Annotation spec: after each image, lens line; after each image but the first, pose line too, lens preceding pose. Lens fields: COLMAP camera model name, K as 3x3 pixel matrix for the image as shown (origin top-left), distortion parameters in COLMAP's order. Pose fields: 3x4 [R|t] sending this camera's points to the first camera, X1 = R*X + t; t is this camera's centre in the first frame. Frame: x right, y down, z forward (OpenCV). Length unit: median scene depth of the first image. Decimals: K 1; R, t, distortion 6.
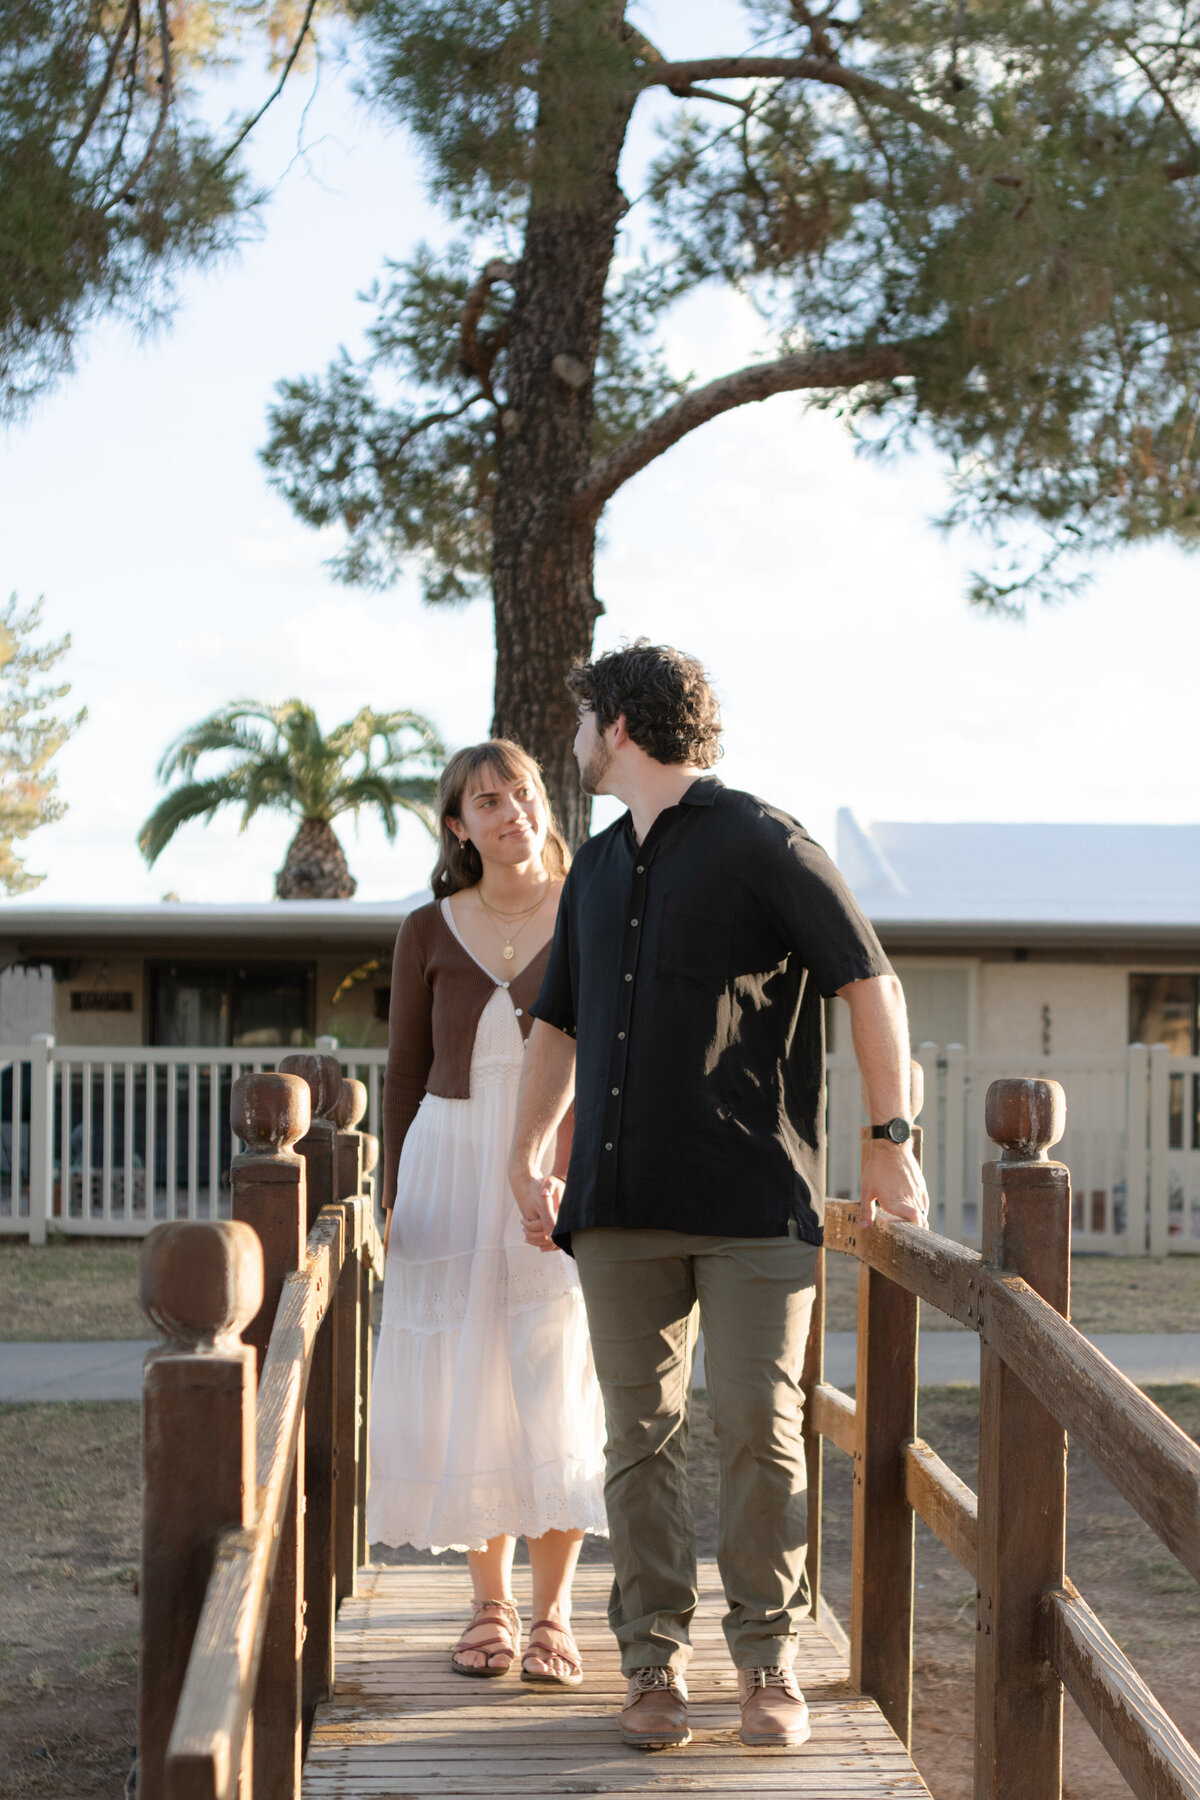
lens RADIAL K [[3671.7, 0, 626.3], [0, 3671.7, 902.9], [0, 0, 1]] dist [0.067584, -0.026618]
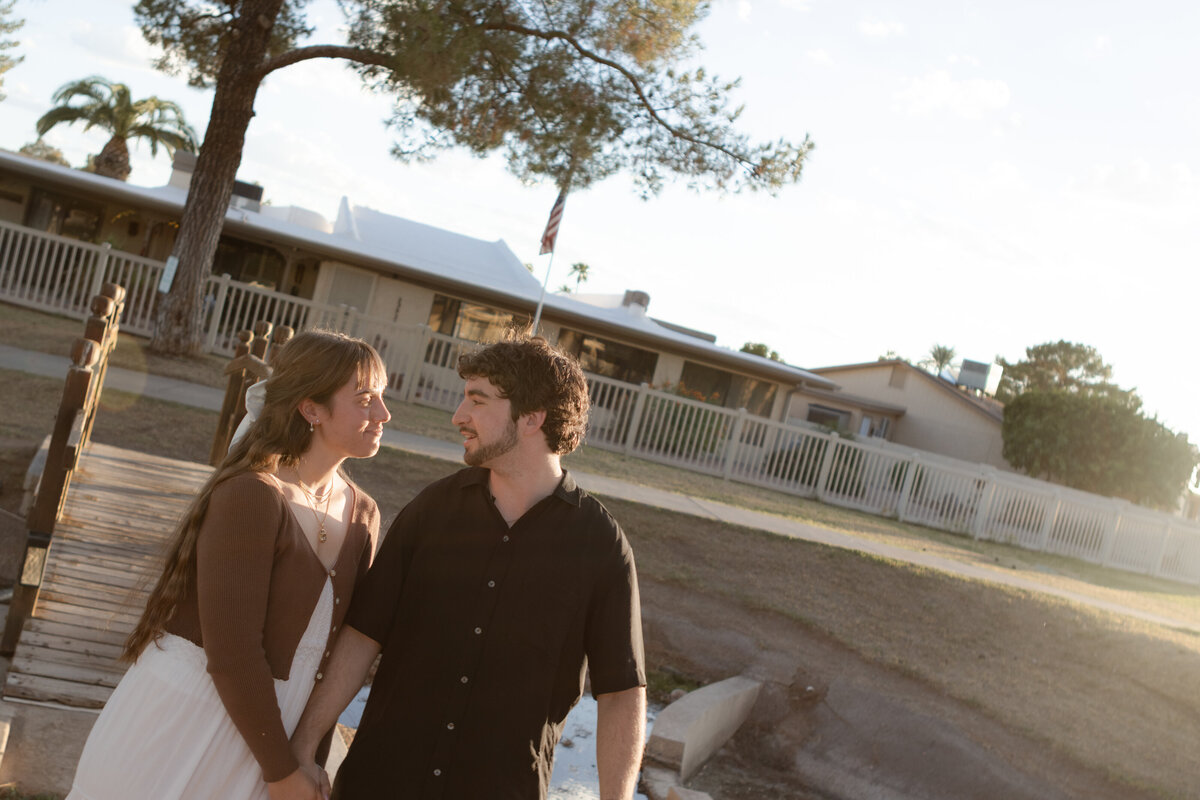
lens RADIAL K [[1539.0, 0, 682.2], [0, 1539.0, 405.3], [0, 0, 1]] dist [-0.069418, 0.081013]
pose [[0.930182, 0.222559, 0.291941, 0.003666], [-0.249040, 0.966848, 0.056423, -0.013714], [-0.269705, -0.125189, 0.954771, -0.109405]]
